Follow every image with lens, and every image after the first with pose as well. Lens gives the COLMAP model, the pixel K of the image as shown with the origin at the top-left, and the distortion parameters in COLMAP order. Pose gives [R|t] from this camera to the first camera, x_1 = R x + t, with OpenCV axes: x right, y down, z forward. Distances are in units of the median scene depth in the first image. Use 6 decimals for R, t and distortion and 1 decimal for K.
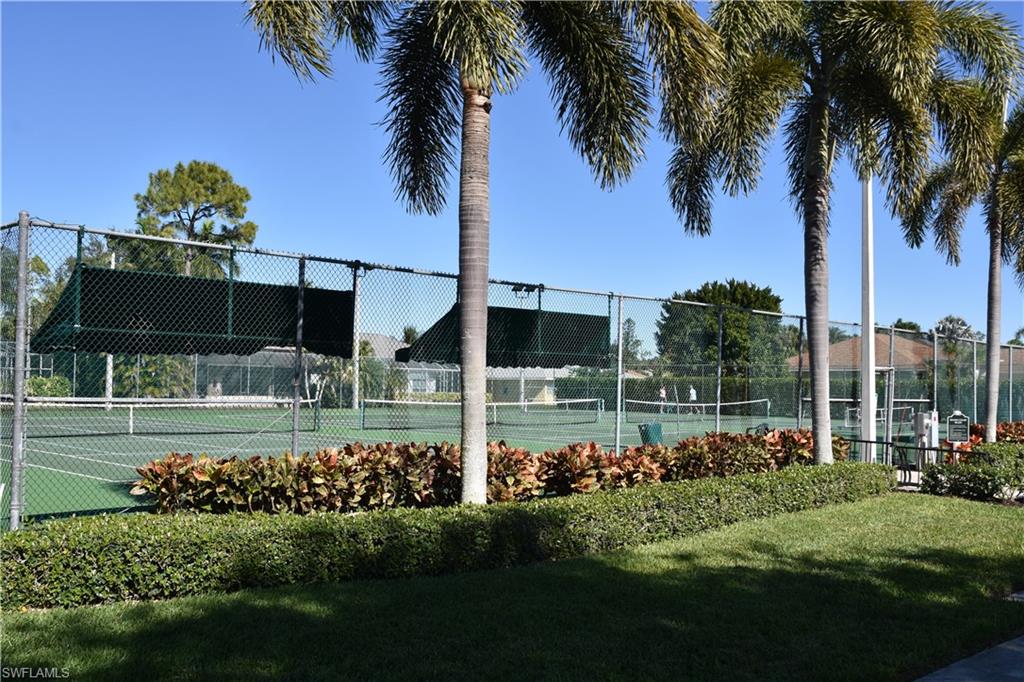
lens RADIAL K [[1019.3, 0, 512.0], [0, 1019.3, 341.0], [0, 0, 1]] dist [0.000962, 0.002046]
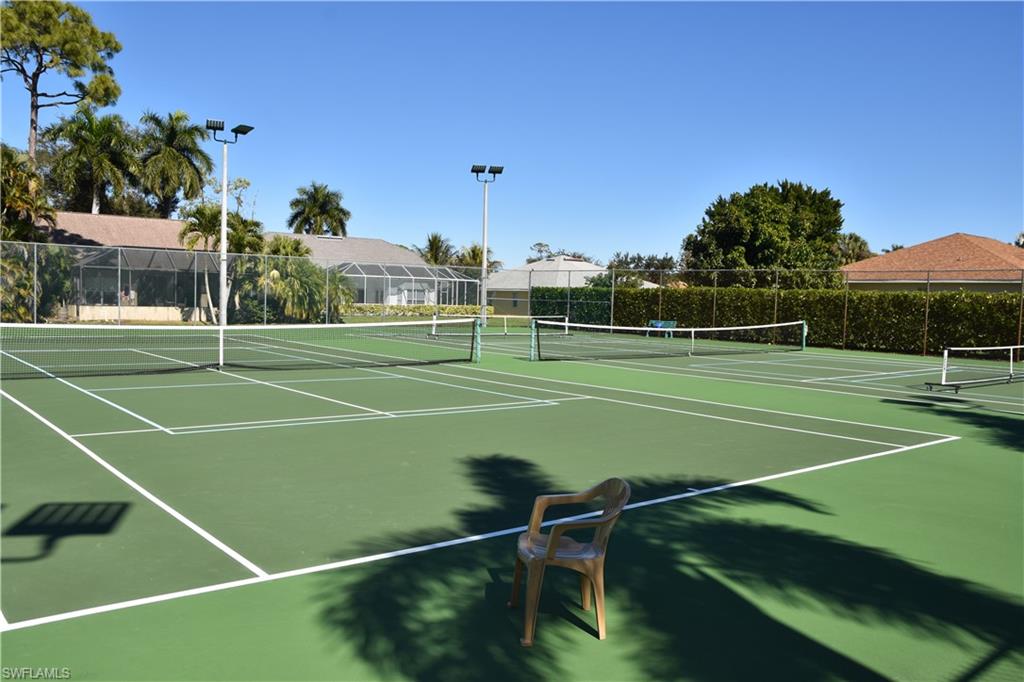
lens RADIAL K [[806.3, 0, 503.8], [0, 806.3, 339.9], [0, 0, 1]] dist [-0.118184, 0.108818]
pose [[0.988524, 0.019228, -0.149834, 0.082156], [-0.005184, 0.995600, 0.093565, 0.013400], [0.150974, -0.091714, 0.984274, 0.280978]]
